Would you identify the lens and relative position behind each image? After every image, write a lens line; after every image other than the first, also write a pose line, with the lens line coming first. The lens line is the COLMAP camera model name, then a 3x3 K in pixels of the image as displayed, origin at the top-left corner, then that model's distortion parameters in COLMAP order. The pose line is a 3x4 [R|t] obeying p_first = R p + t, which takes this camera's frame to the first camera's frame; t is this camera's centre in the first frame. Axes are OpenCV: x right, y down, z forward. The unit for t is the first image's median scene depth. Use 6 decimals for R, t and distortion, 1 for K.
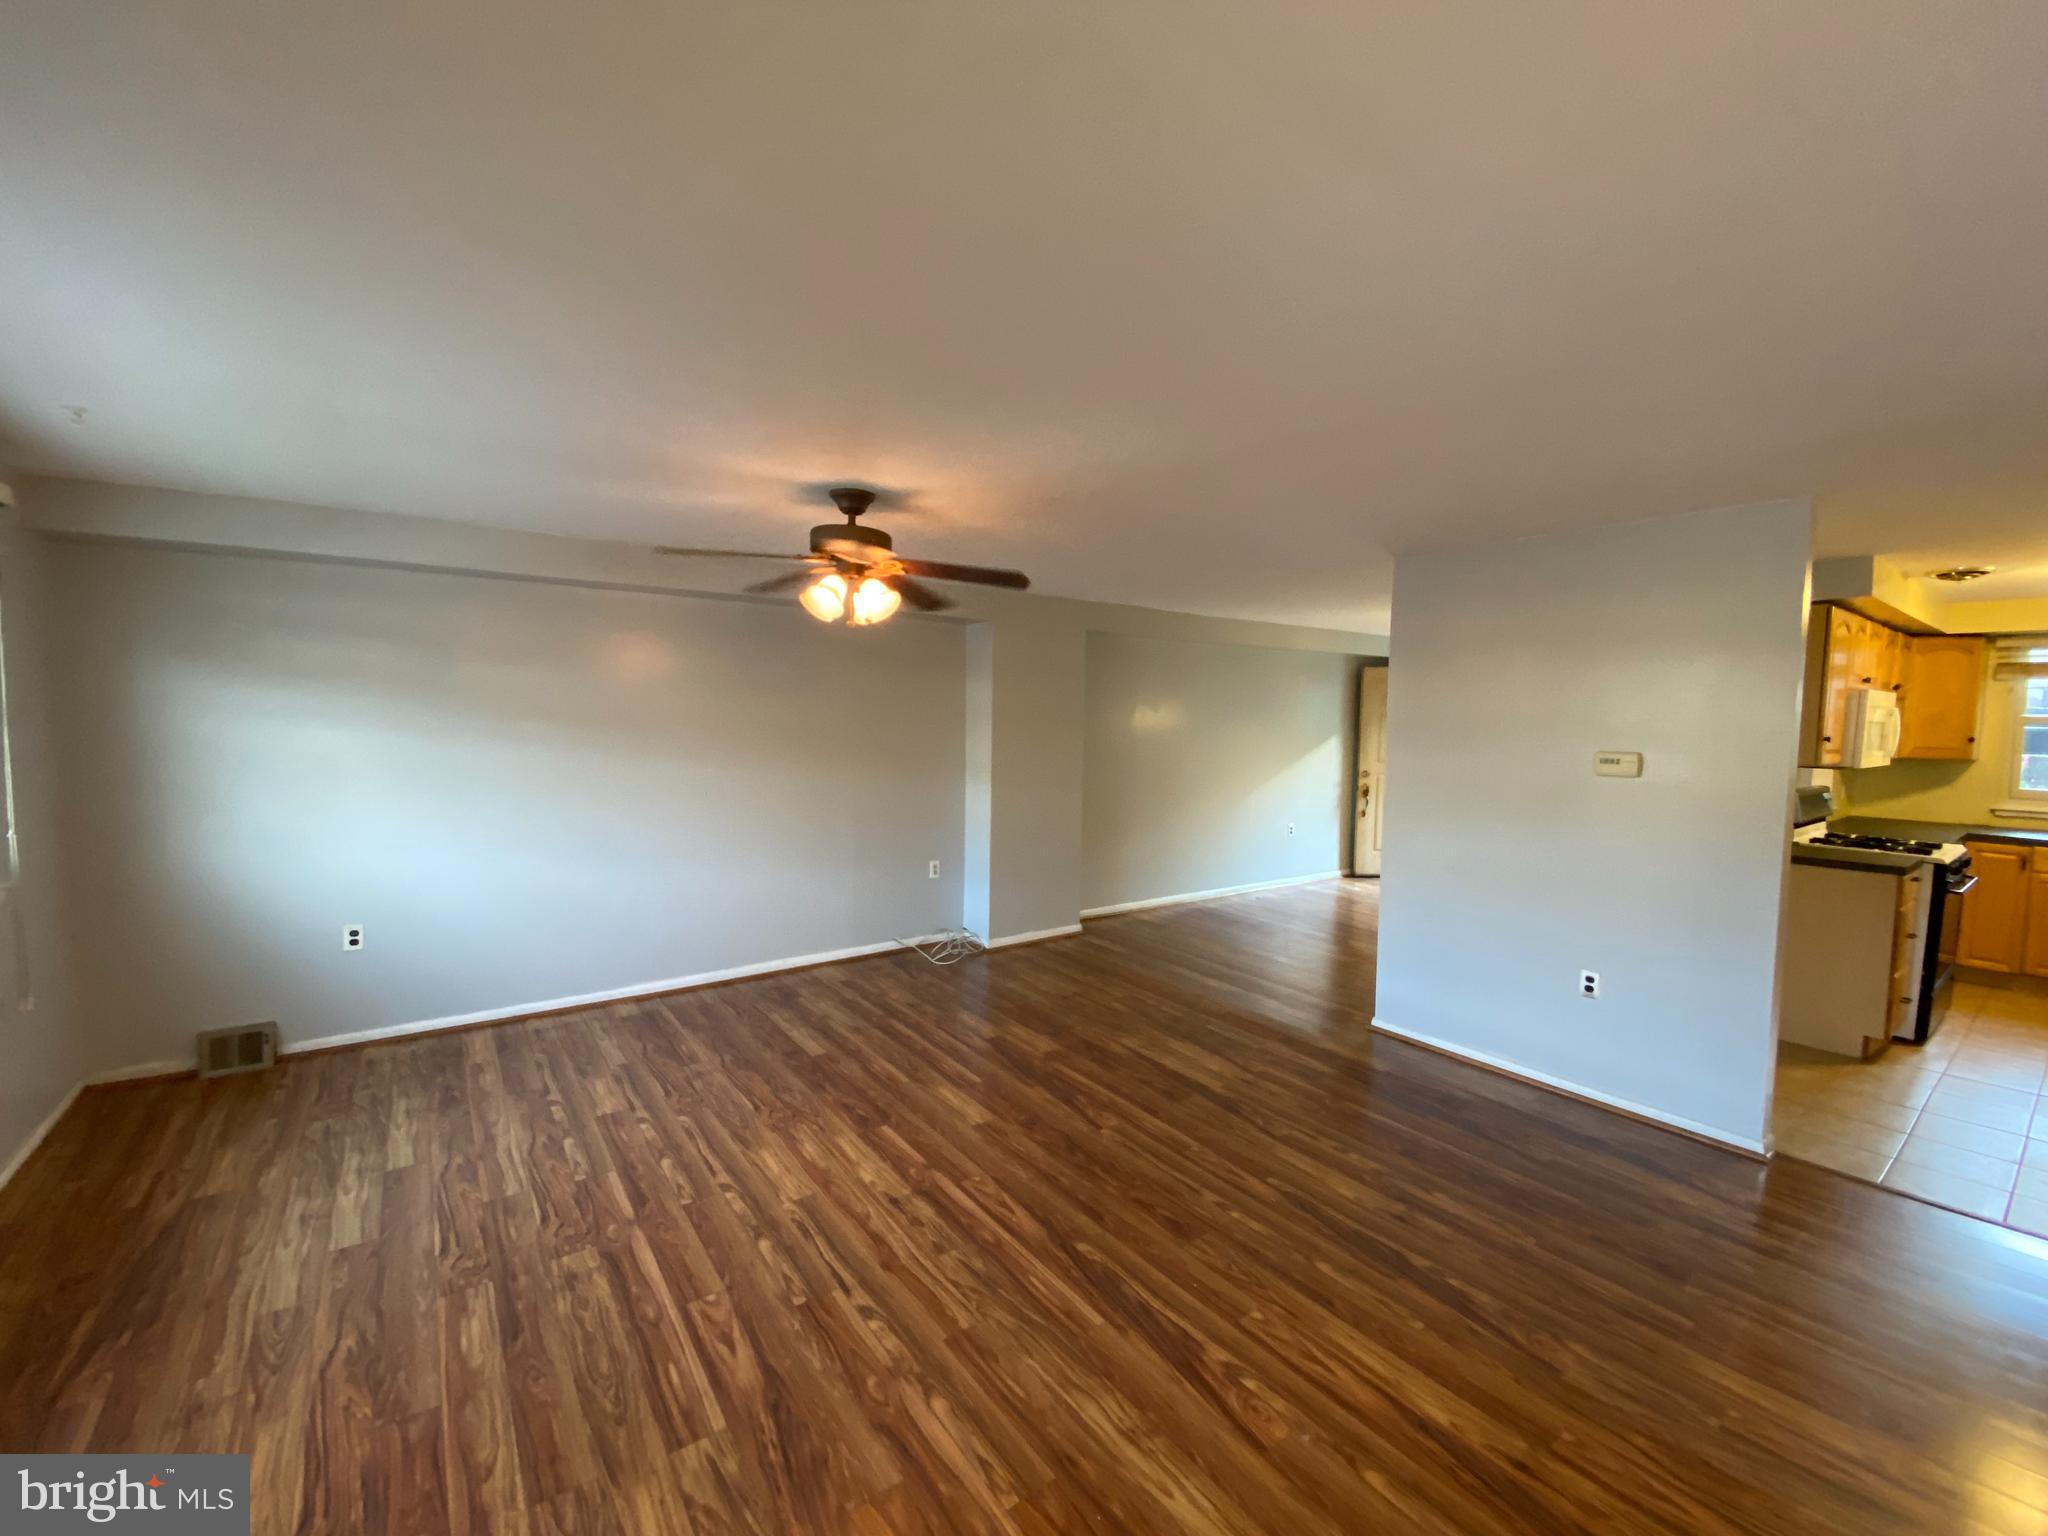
lens RADIAL K [[838.0, 0, 1018.8], [0, 838.0, 767.0], [0, 0, 1]] dist [0.037276, -0.029023]
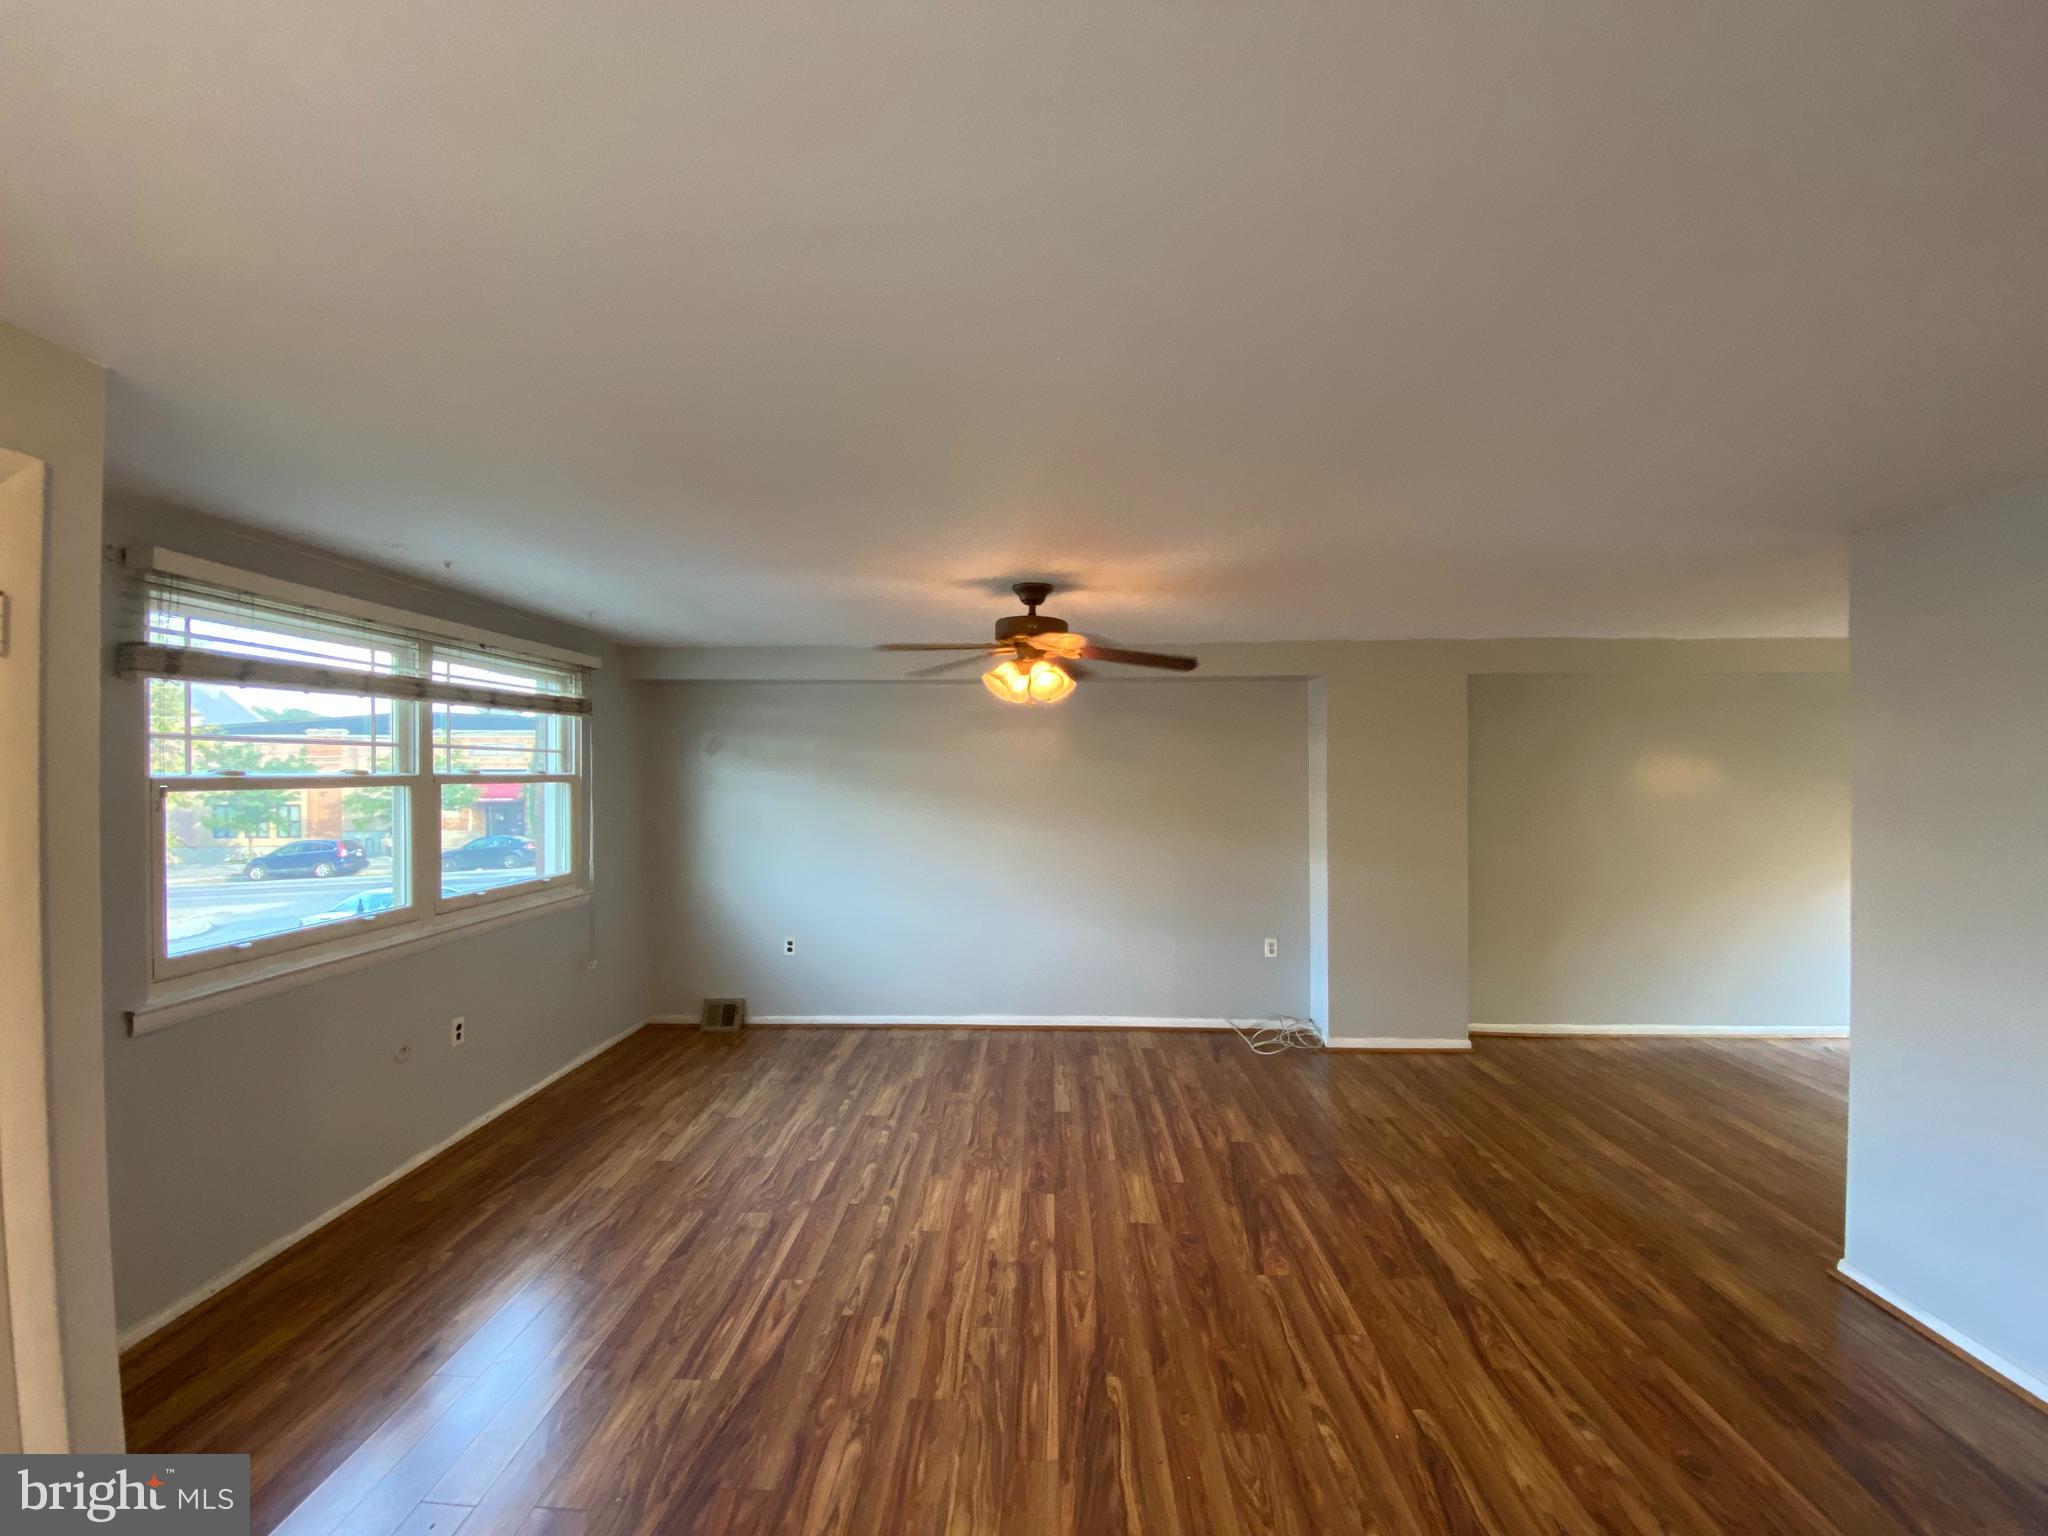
lens RADIAL K [[838.0, 0, 1018.8], [0, 838.0, 767.0], [0, 0, 1]] dist [0.037276, -0.029023]
pose [[0.790633, -0.015911, -0.612083, 0.450447], [-0.027747, 0.997704, -0.061775, -0.023091], [0.611661, 0.065825, 0.788377, 0.145190]]
